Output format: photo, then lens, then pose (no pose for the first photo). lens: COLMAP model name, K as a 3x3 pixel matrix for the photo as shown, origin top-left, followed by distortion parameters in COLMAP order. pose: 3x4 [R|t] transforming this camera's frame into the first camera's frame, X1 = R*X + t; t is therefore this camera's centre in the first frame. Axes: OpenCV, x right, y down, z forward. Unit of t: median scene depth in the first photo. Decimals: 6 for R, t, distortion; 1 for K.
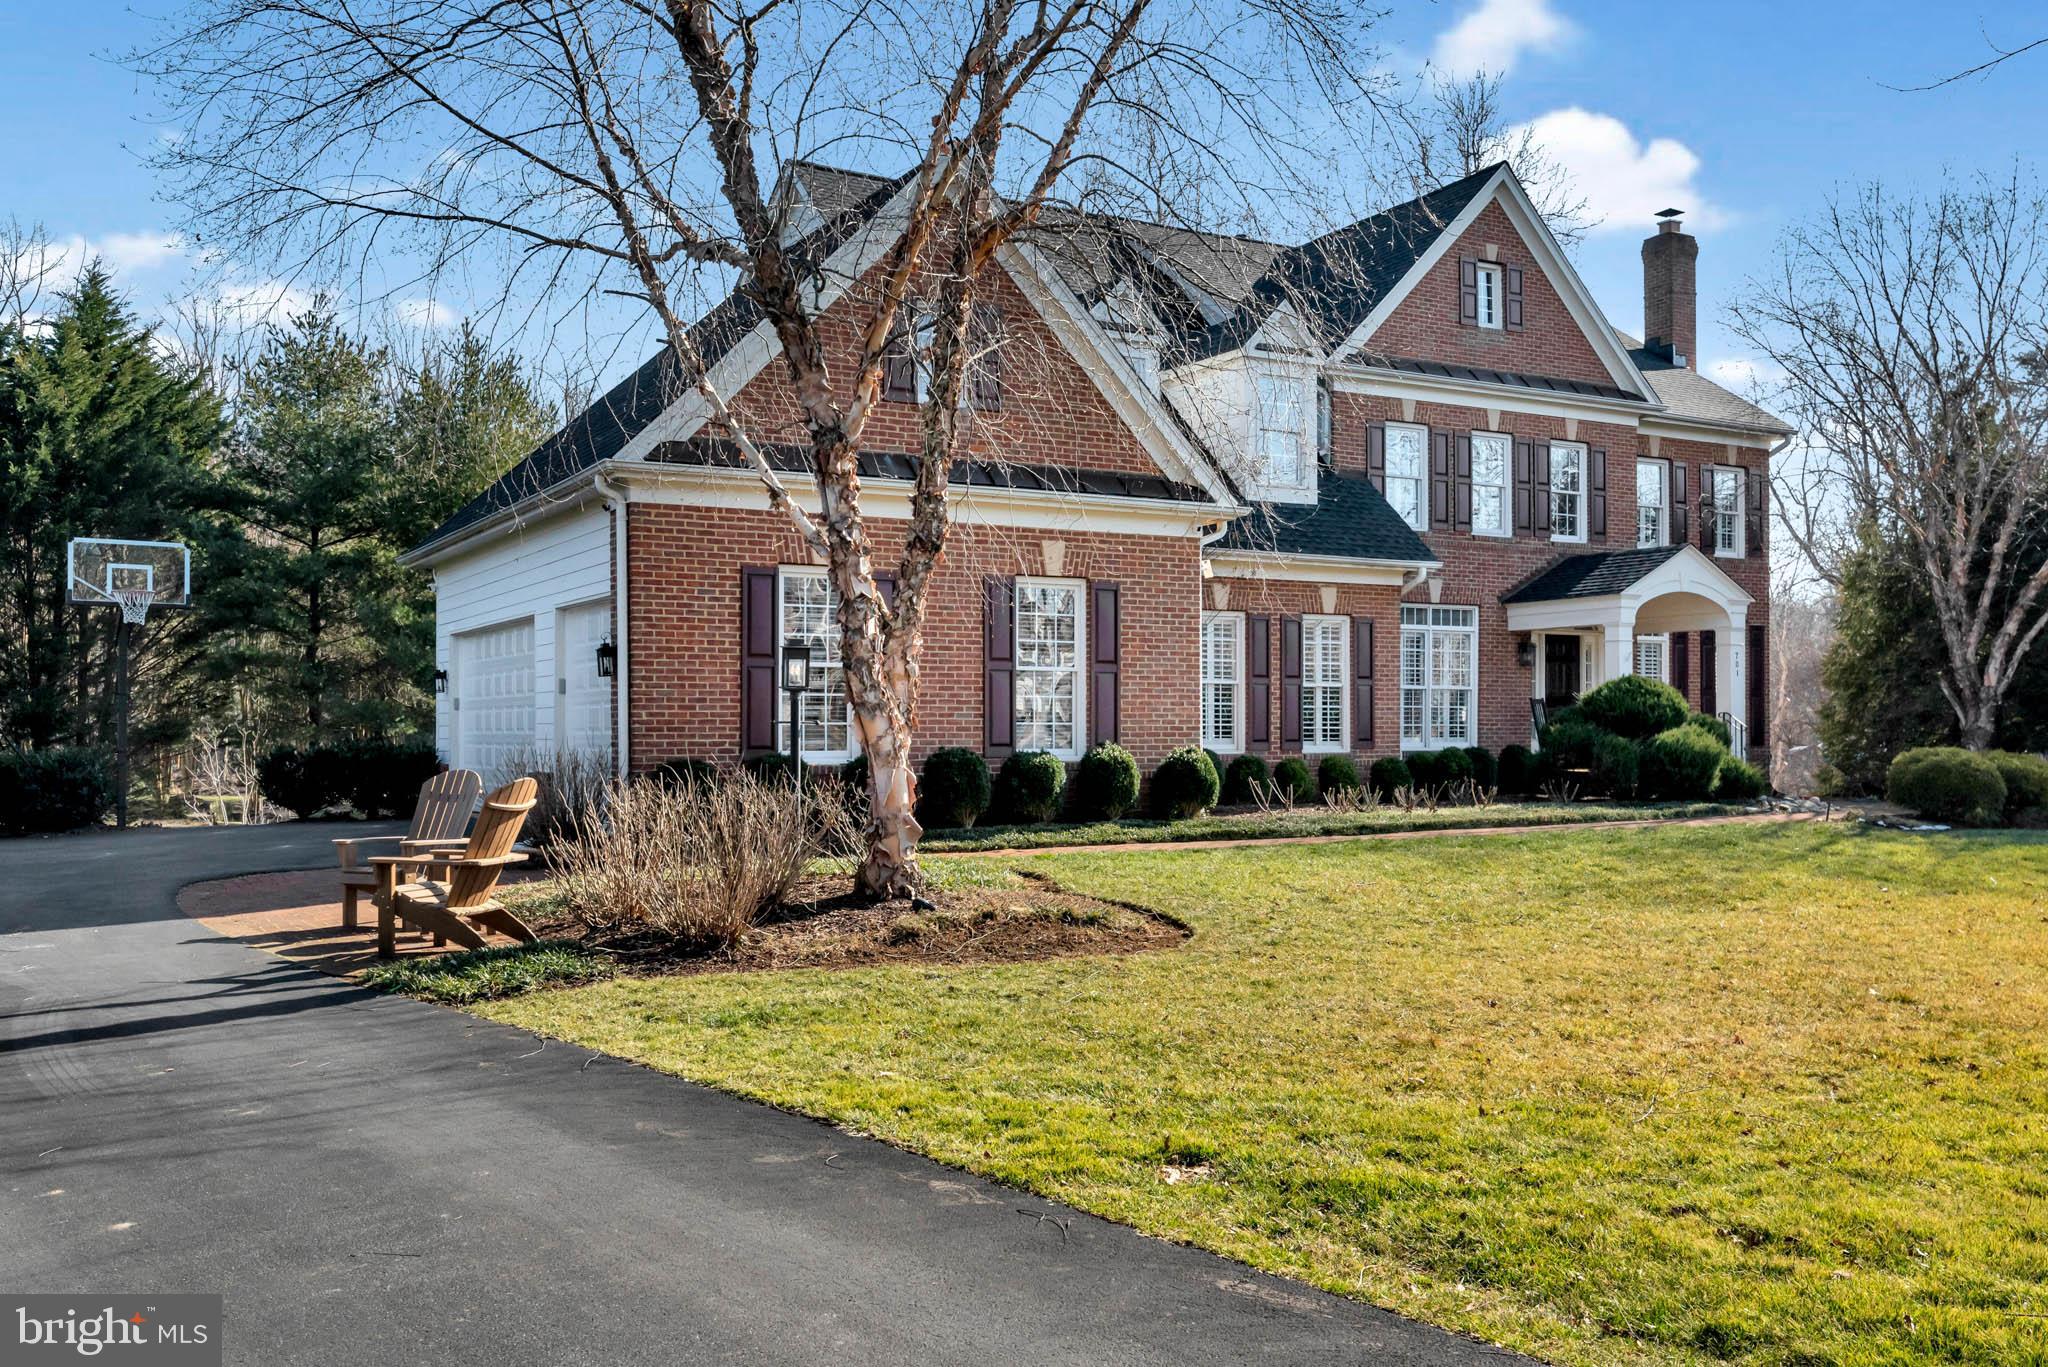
lens RADIAL K [[1679.2, 0, 1034.5], [0, 1679.2, 724.8], [0, 0, 1]] dist [0.005983, 0.002438]
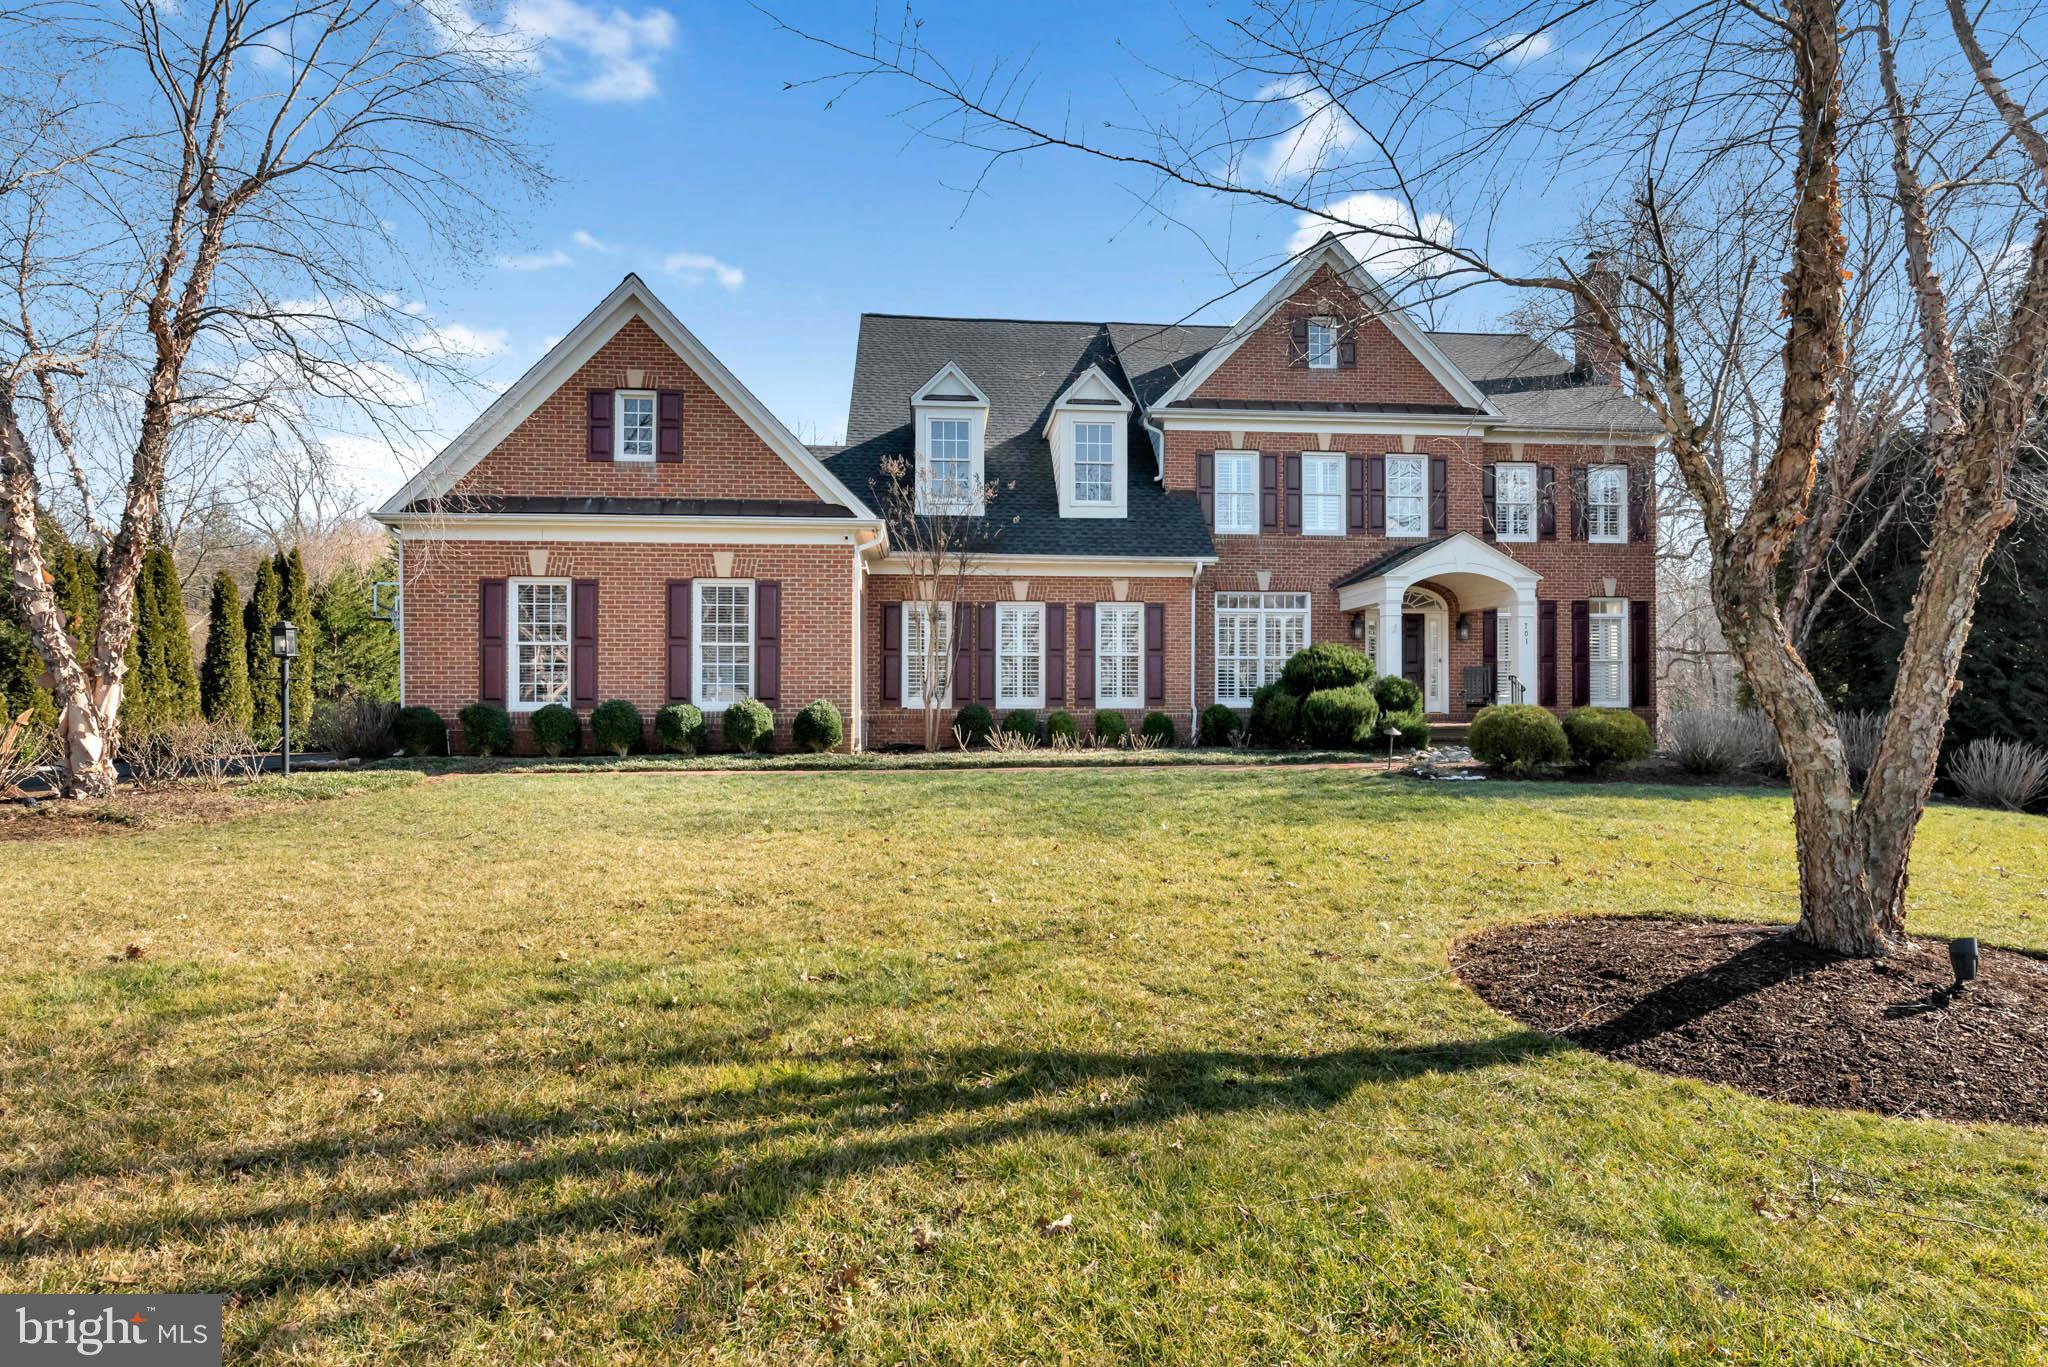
lens RADIAL K [[1083.9, 0, 1024.0], [0, 1083.9, 683.5], [0, 0, 1]] dist [0.002876, 0.000419]
pose [[0.917425, -0.006095, -0.397863, 0.399484], [0.000934, 0.999913, -0.013165, 0.007541], [0.397908, 0.011706, 0.917351, 0.186084]]
